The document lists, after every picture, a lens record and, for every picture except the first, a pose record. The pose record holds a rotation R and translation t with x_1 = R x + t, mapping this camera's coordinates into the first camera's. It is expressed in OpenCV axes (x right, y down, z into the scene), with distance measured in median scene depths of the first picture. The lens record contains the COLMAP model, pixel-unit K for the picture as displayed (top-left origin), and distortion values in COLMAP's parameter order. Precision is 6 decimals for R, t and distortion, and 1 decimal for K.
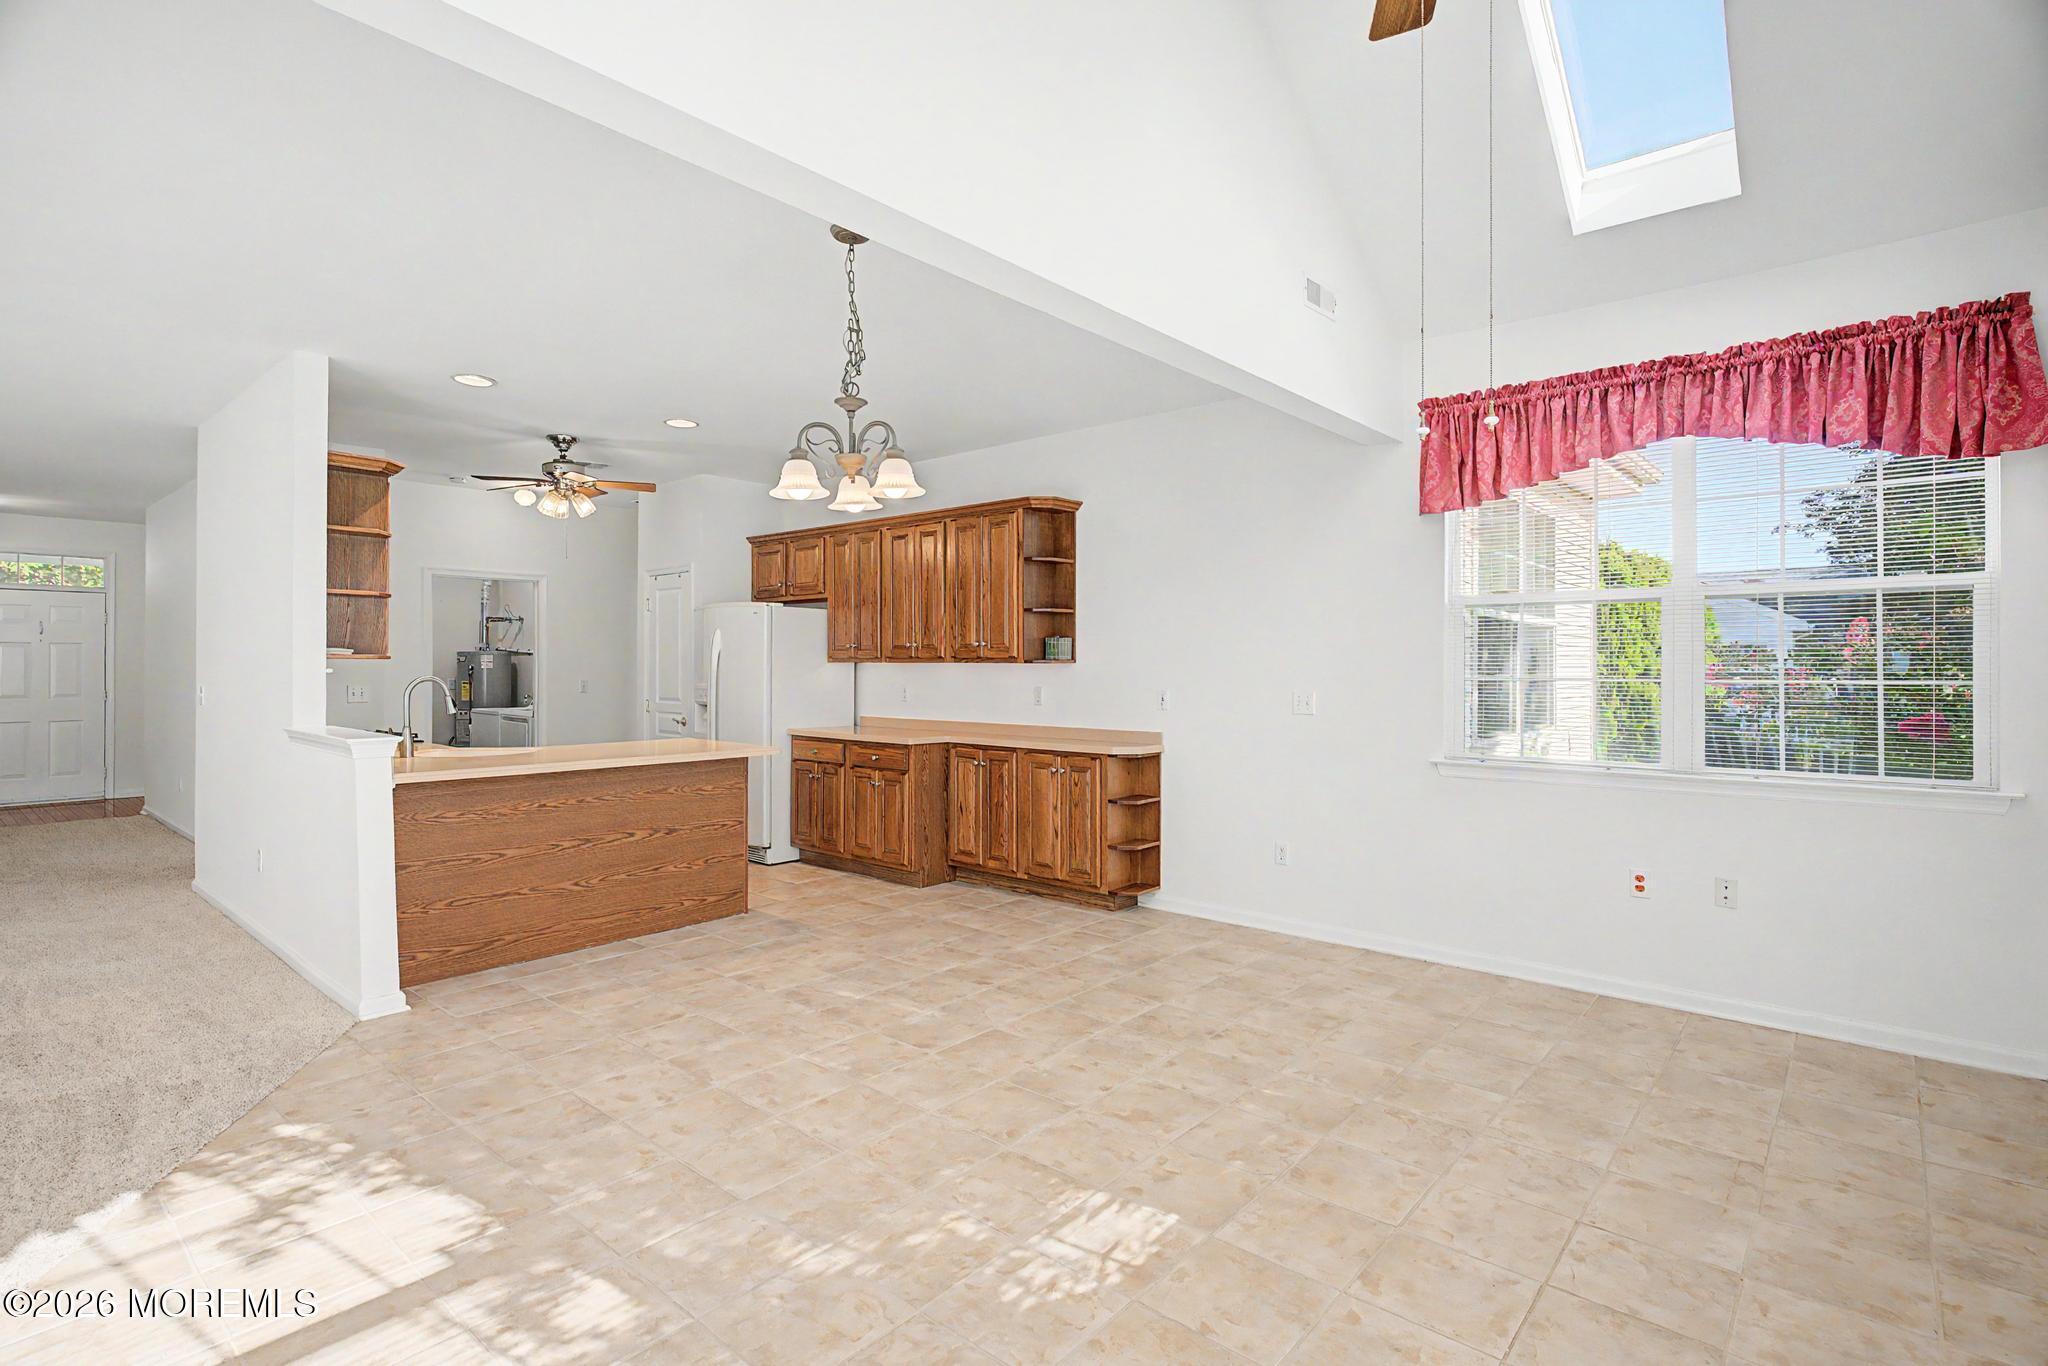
lens RADIAL K [[986.8, 0, 1023.7], [0, 986.8, 660.1], [0, 0, 1]] dist [-0.004481, 0.000458]
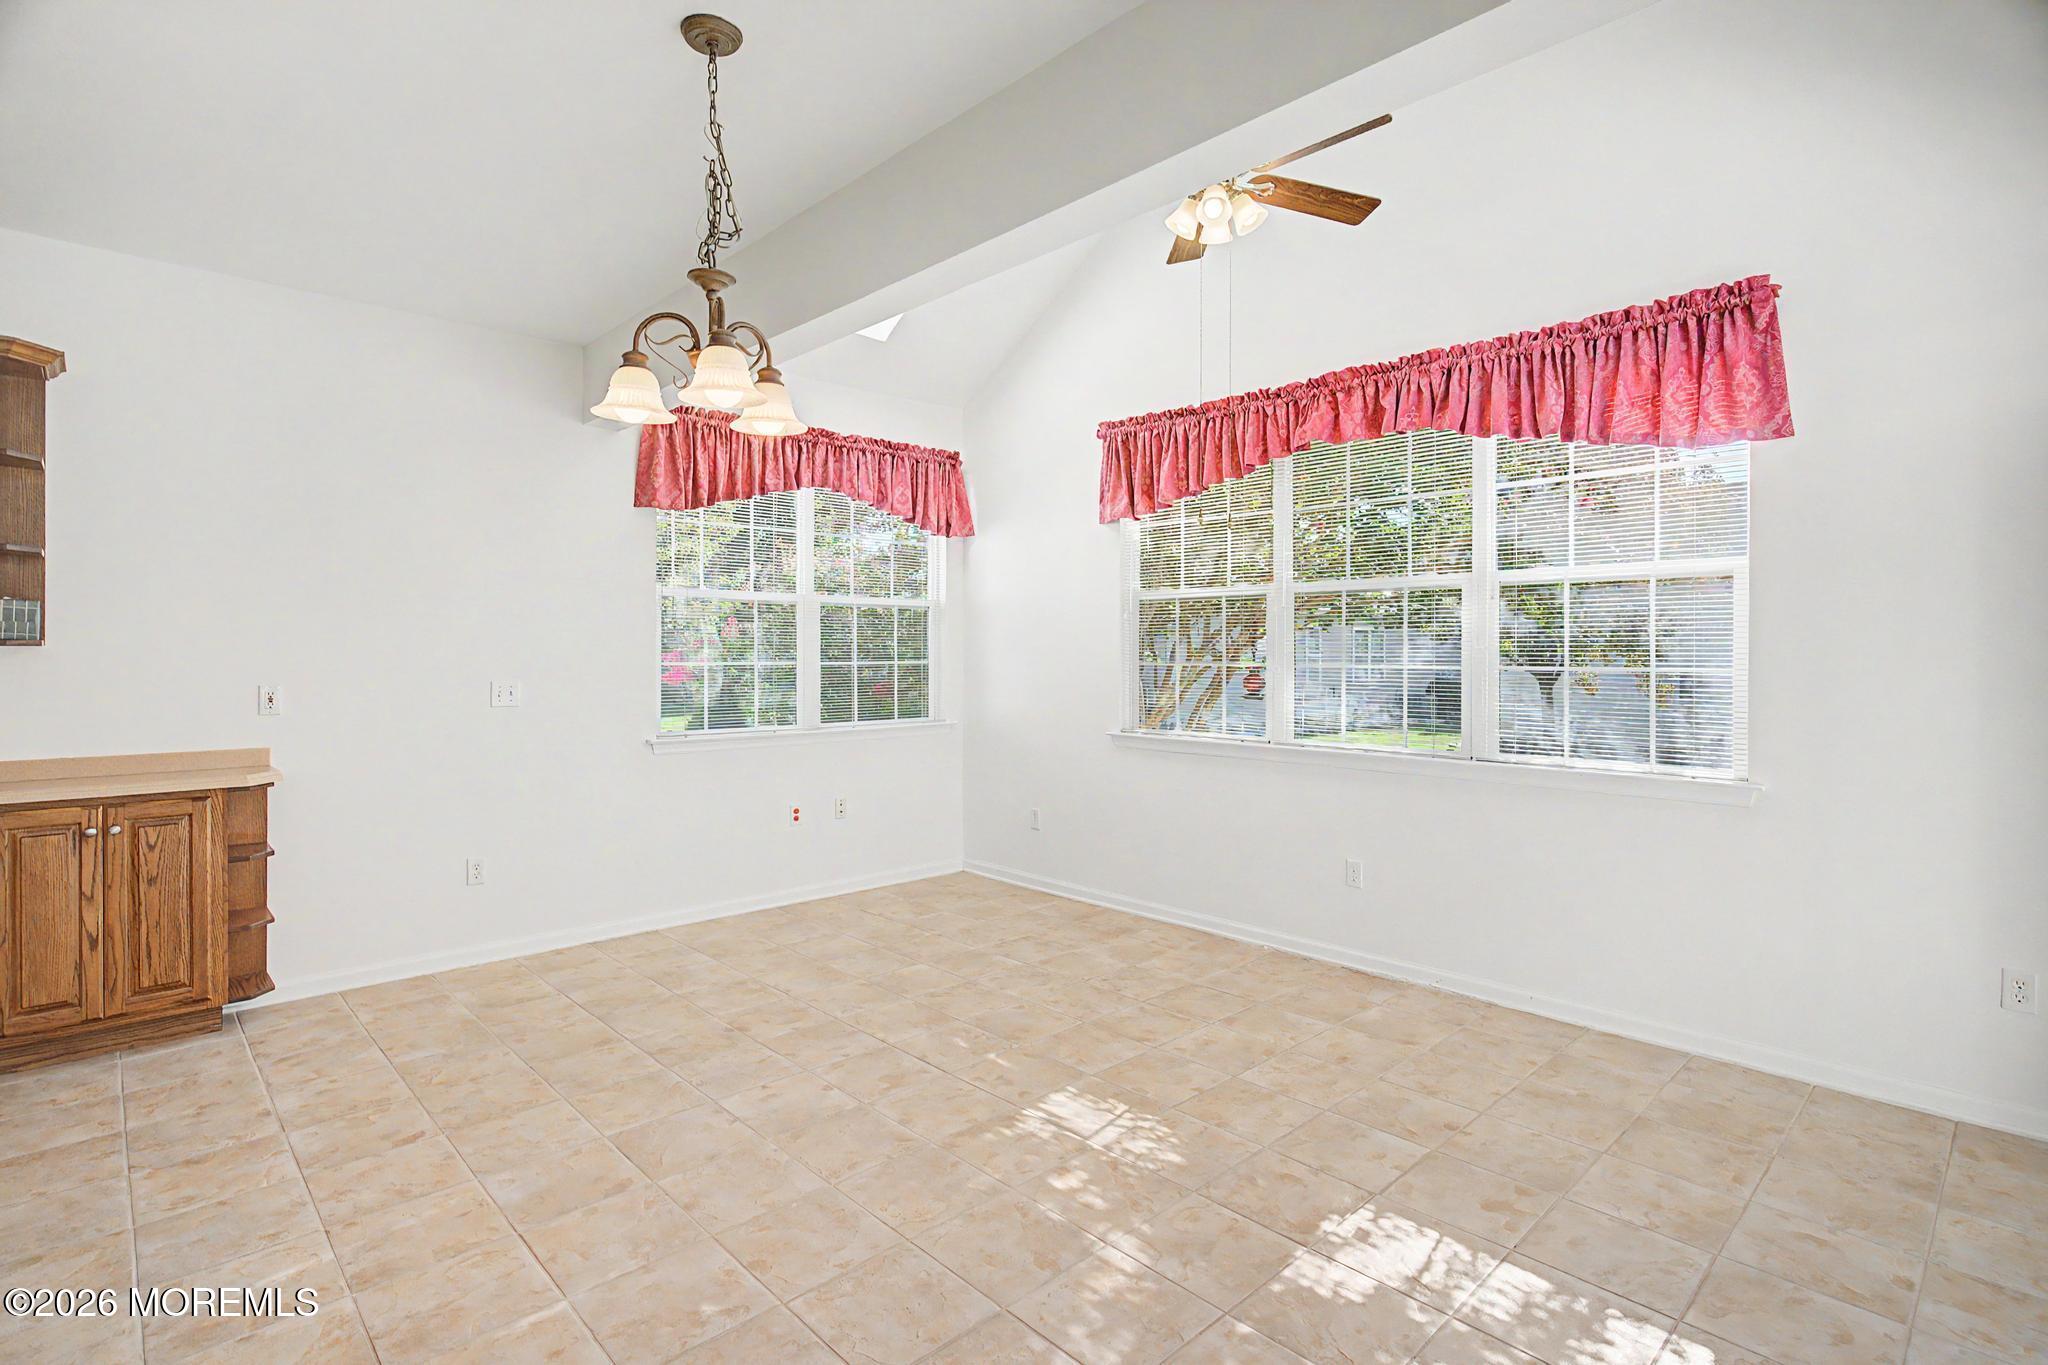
lens RADIAL K [[986.8, 0, 1023.7], [0, 986.8, 659.6], [0, 0, 1]] dist [-0.004481, 0.000458]
pose [[0.096334, -0.007817, 0.995318, -0.464076], [-0.009576, 0.999916, 0.008780, 0.000524], [-0.995303, -0.010377, 0.096251, 0.385740]]
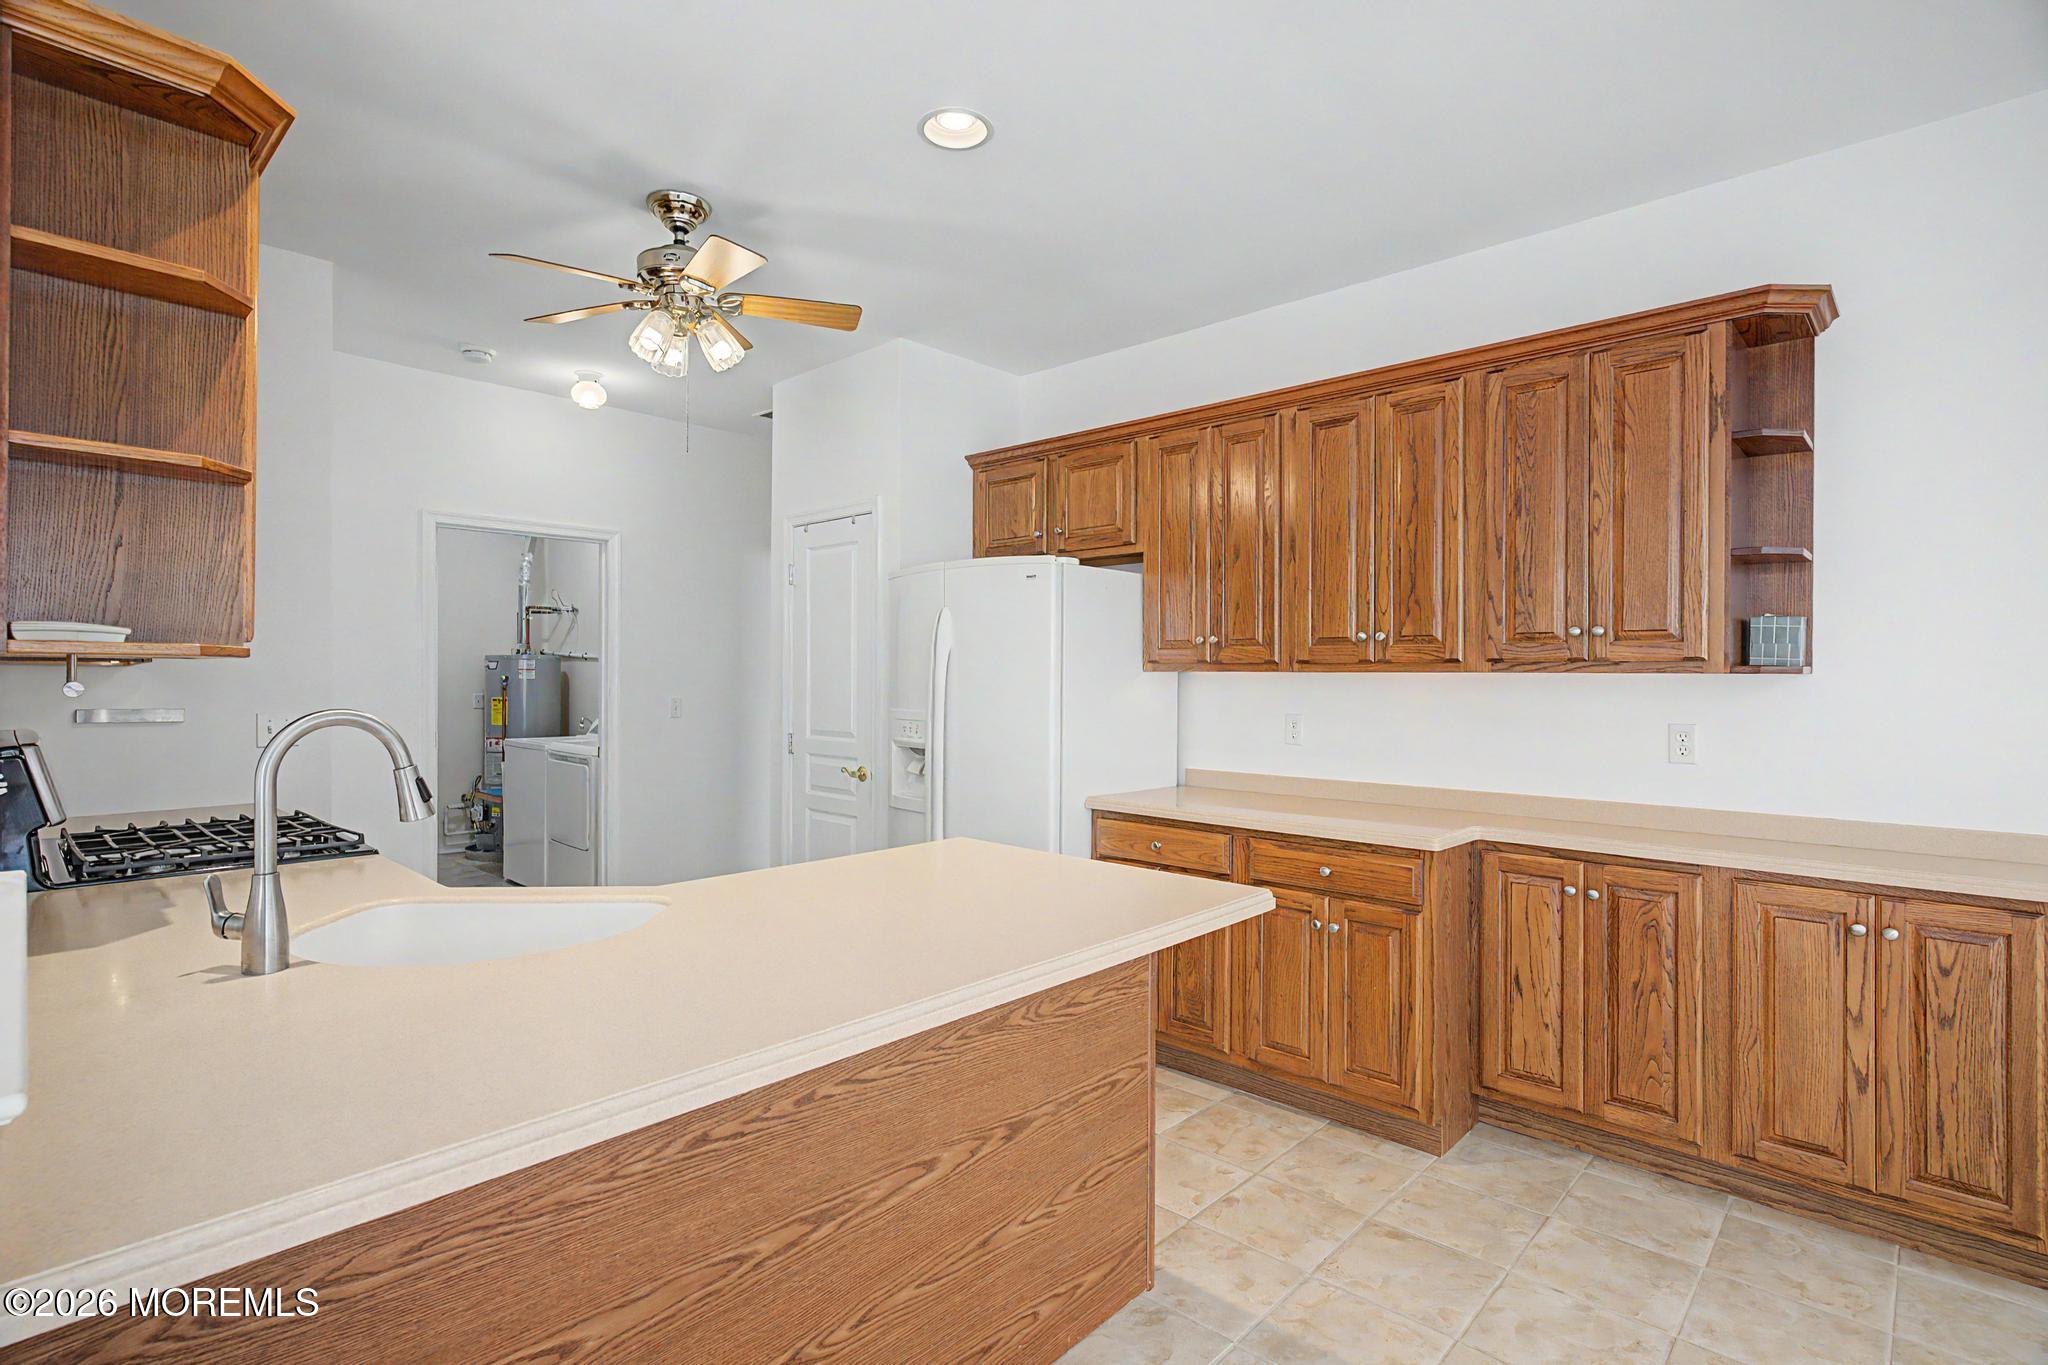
lens RADIAL K [[982.3, 0, 1023.9], [0, 982.3, 677.3], [0, 0, 1]] dist [0.000586, 0.000508]
pose [[0.999467, 0.003870, -0.032407, -0.294892], [-0.003704, 0.999980, 0.005196, 0.003646], [0.032426, -0.005073, 0.999461, 0.546887]]
